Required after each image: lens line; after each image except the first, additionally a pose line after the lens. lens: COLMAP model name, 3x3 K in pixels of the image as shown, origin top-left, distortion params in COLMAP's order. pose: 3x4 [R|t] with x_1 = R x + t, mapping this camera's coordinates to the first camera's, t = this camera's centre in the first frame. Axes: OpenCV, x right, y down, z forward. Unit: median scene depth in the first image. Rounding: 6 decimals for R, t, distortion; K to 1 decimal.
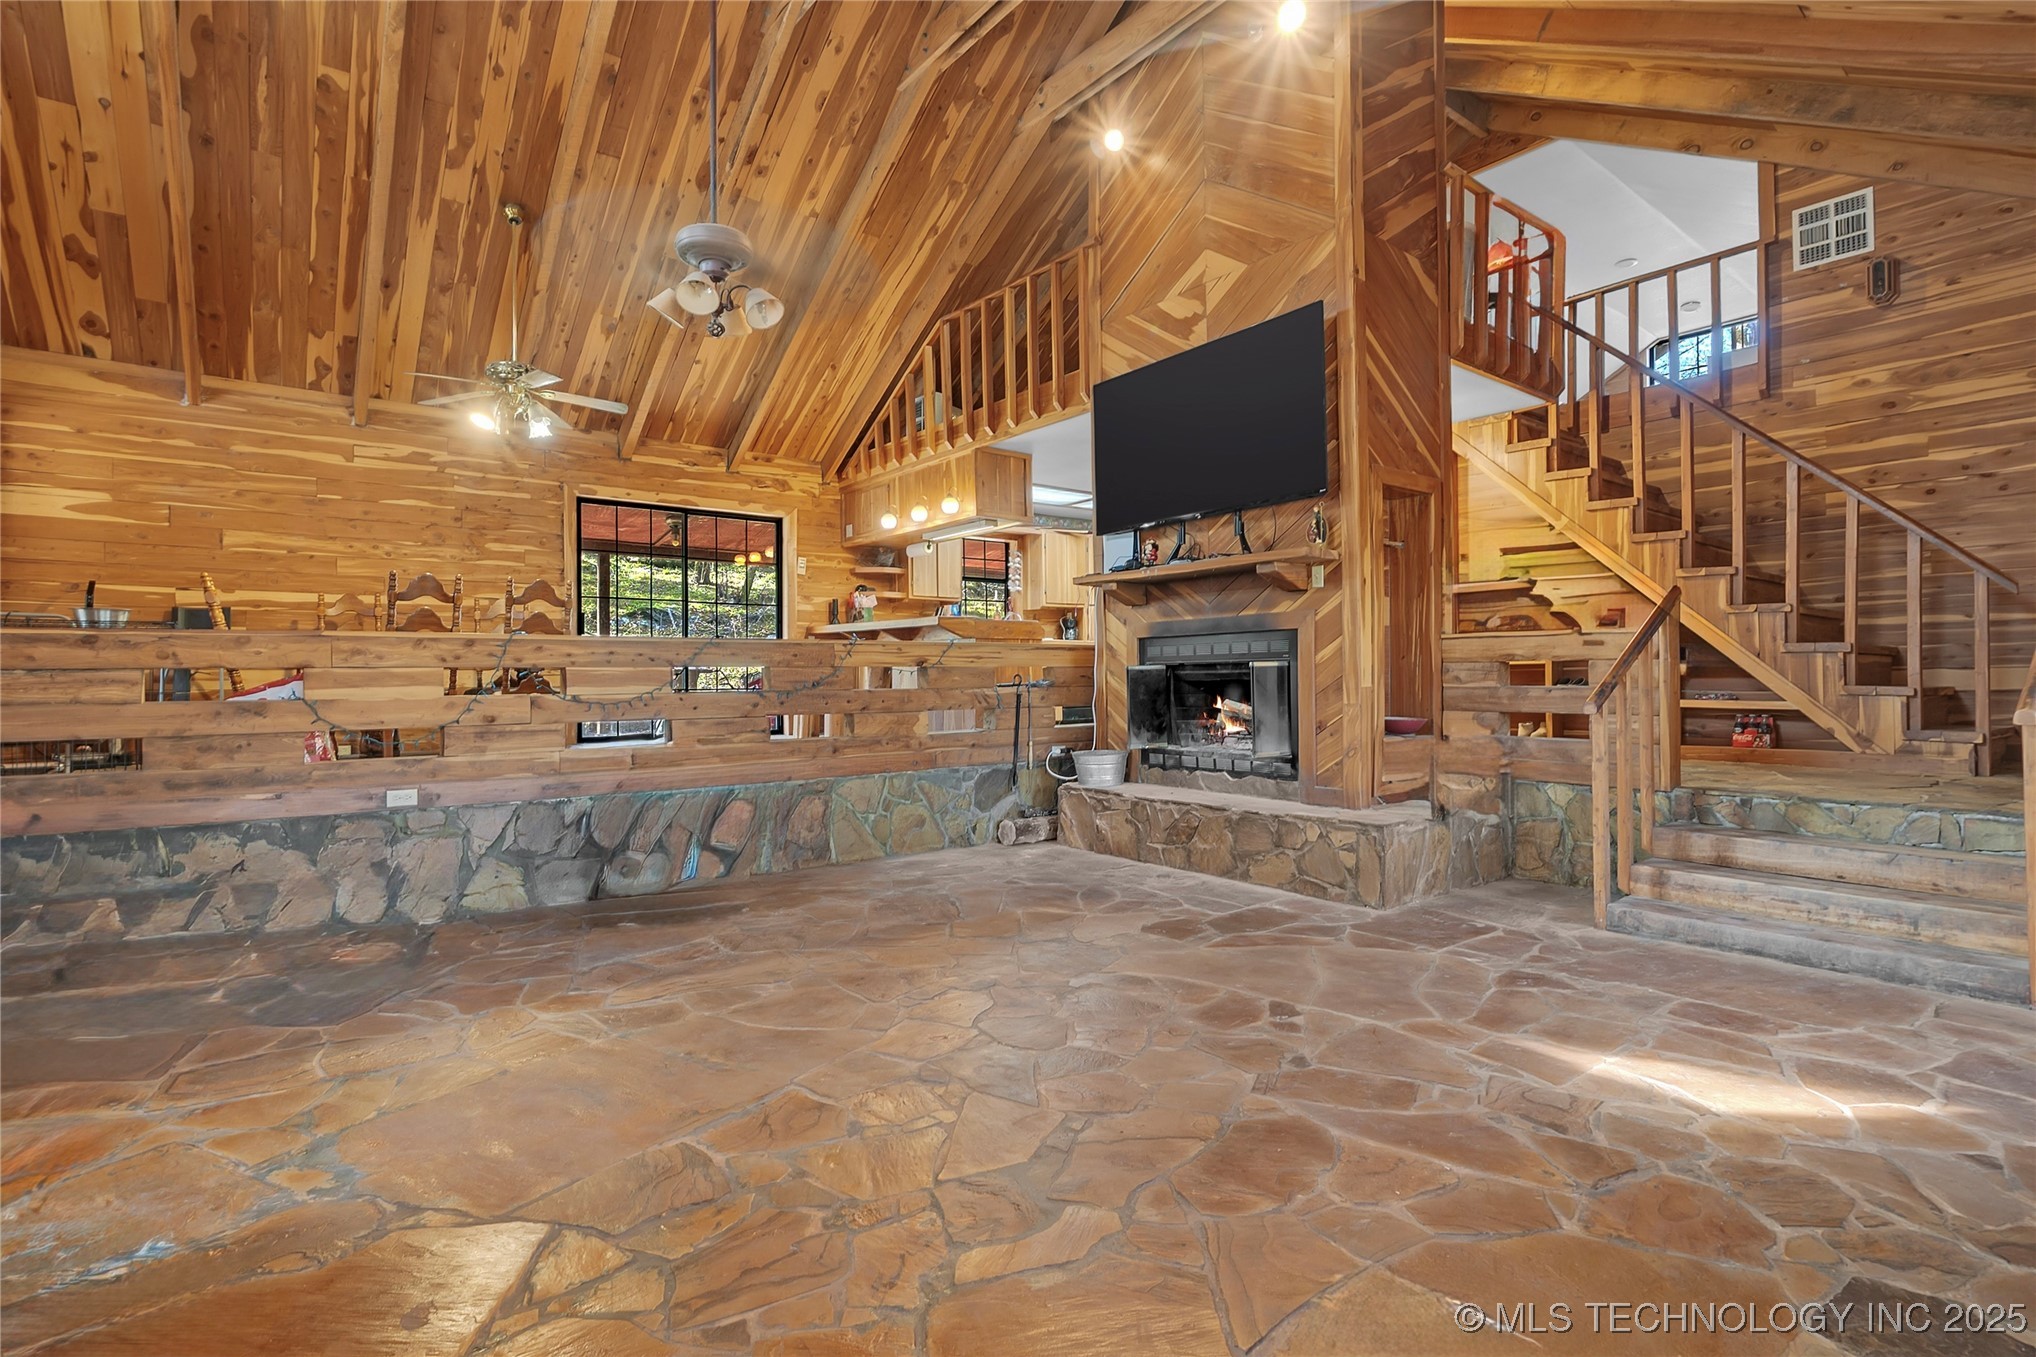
lens RADIAL K [[972.1, 0, 1018.0], [0, 972.1, 678.5], [0, 0, 1]] dist [-0.012242, 0.000386]
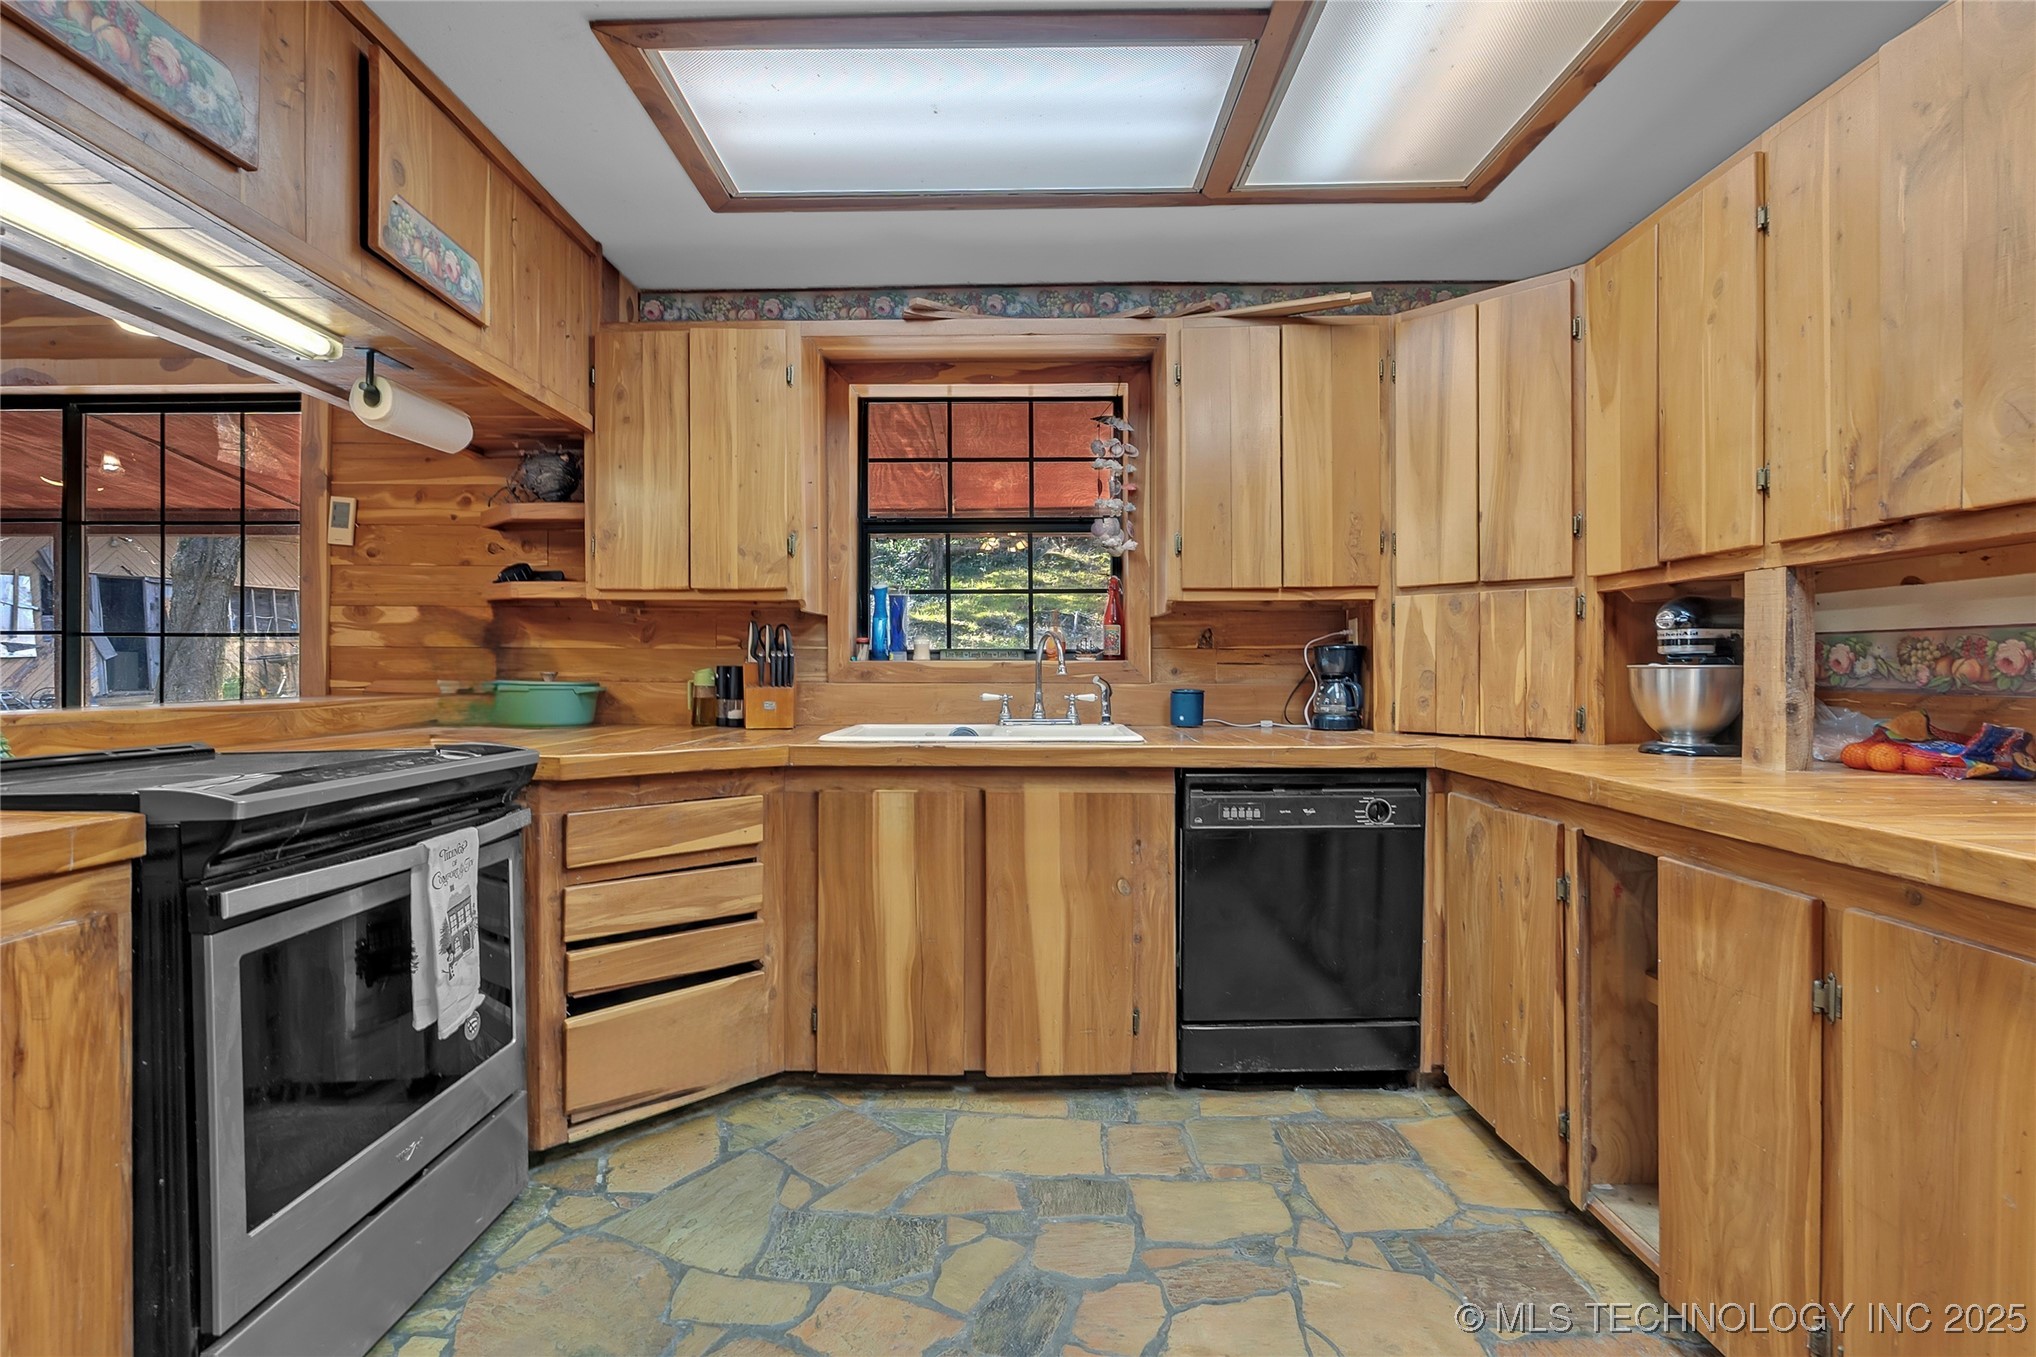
lens RADIAL K [[943.3, 0, 1022.3], [0, 943.3, 671.1], [0, 0, 1]] dist [-0.002283, -0.000308]
pose [[0.777445, 0.008400, -0.628895, 0.287342], [-0.007583, 0.999963, 0.003983, -0.101157], [0.628905, 0.001673, 0.777480, 1.392703]]
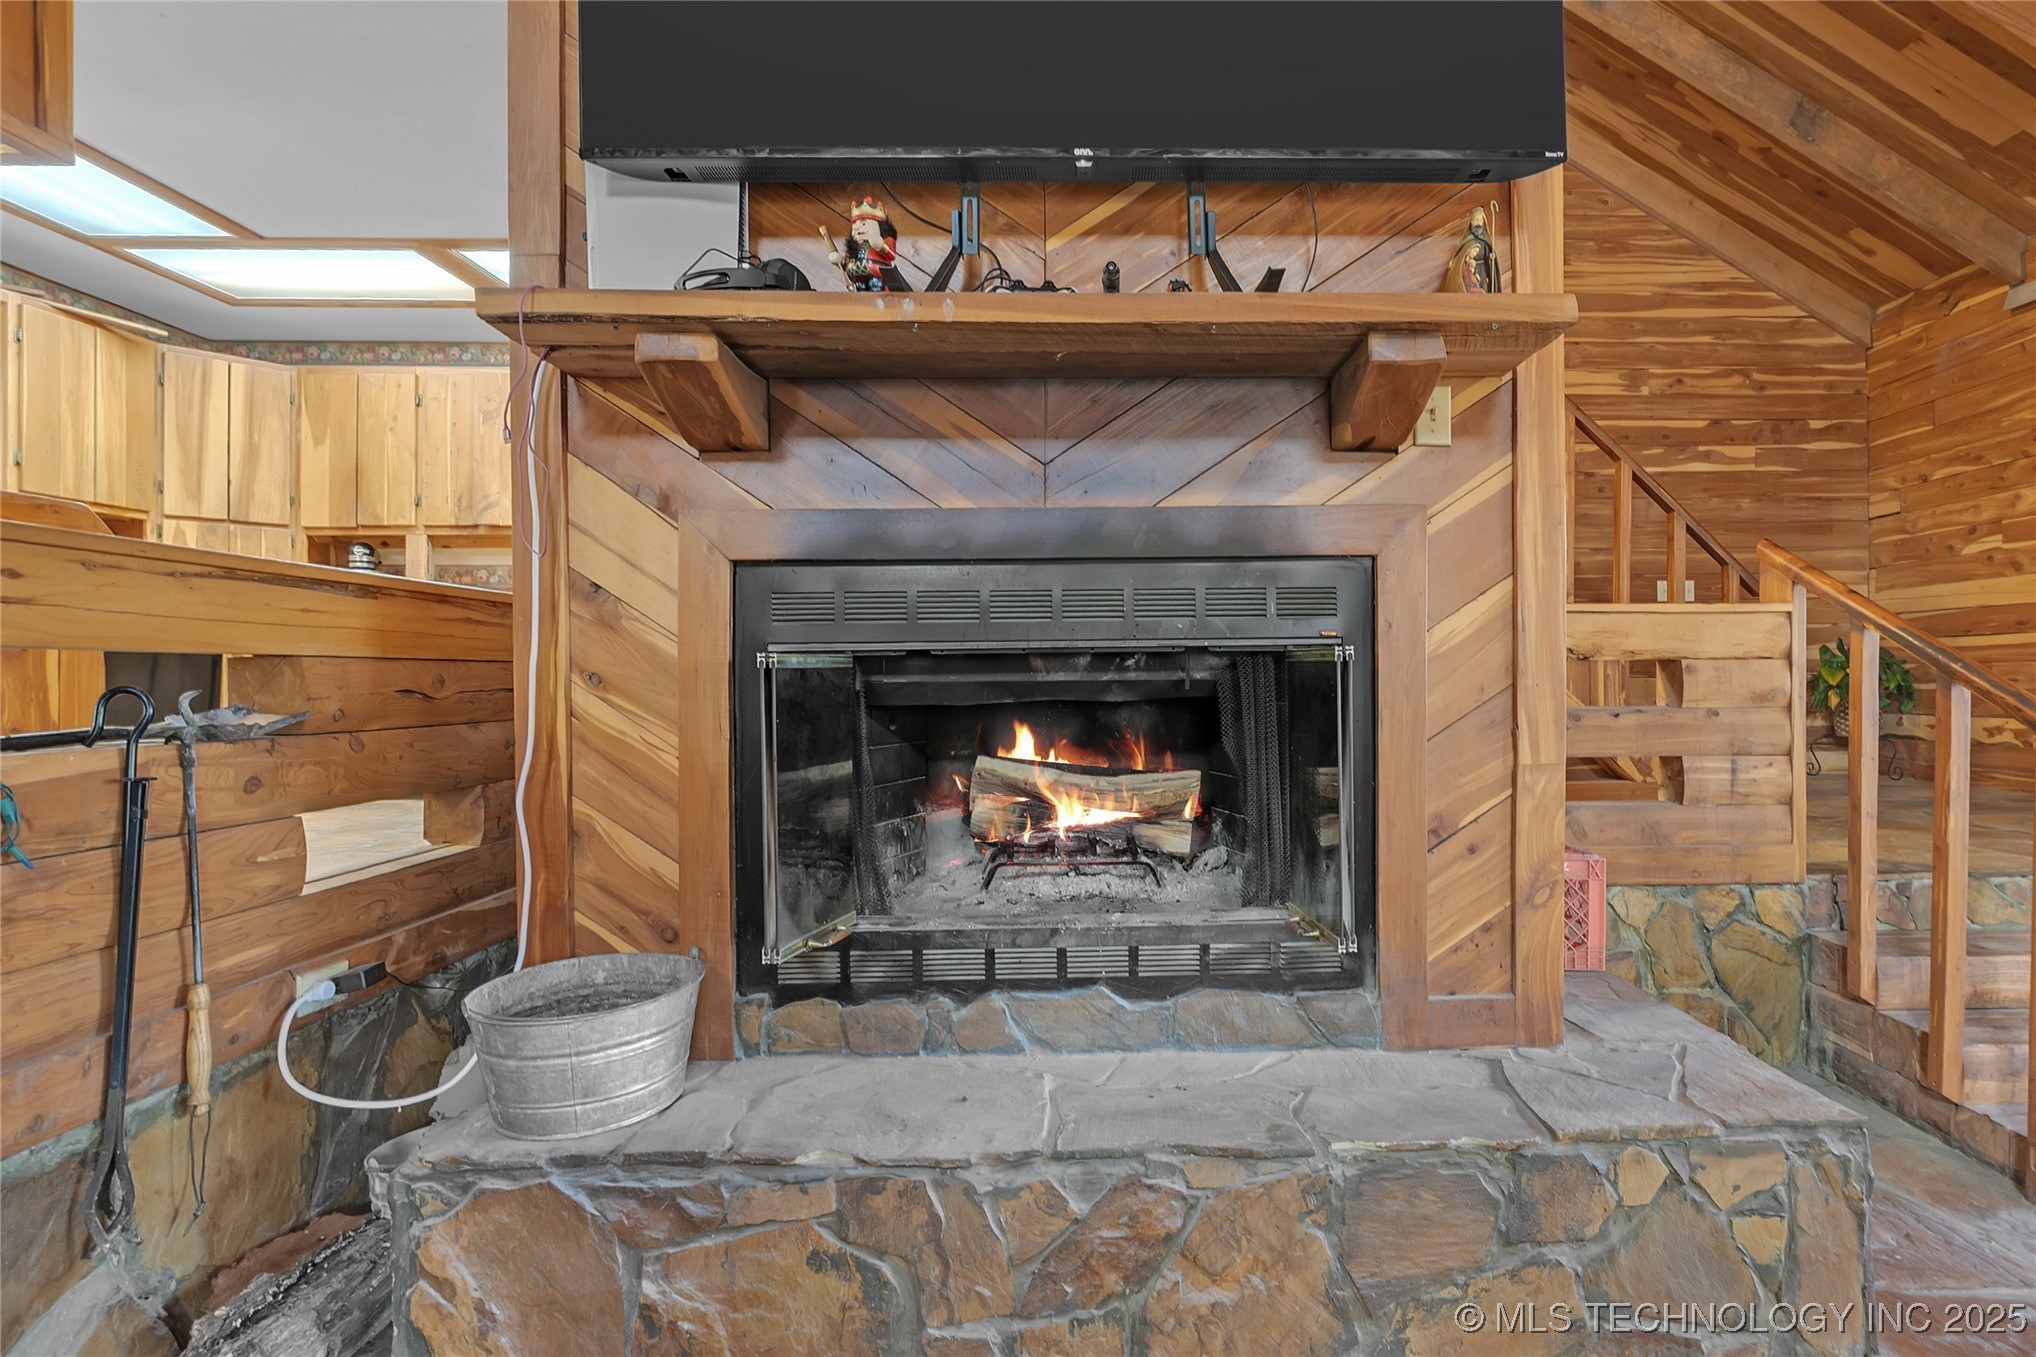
lens RADIAL K [[1015.5, 0, 1143.4], [0, 1015.5, 674.2], [0, 0, 1]] dist [-0.009285, 0.000001]
pose [[0.584790, 0.007826, 0.811147, -0.054571], [0.002983, 0.999926, -0.011798, -0.003809], [-0.811179, 0.009319, 0.584724, 0.777506]]
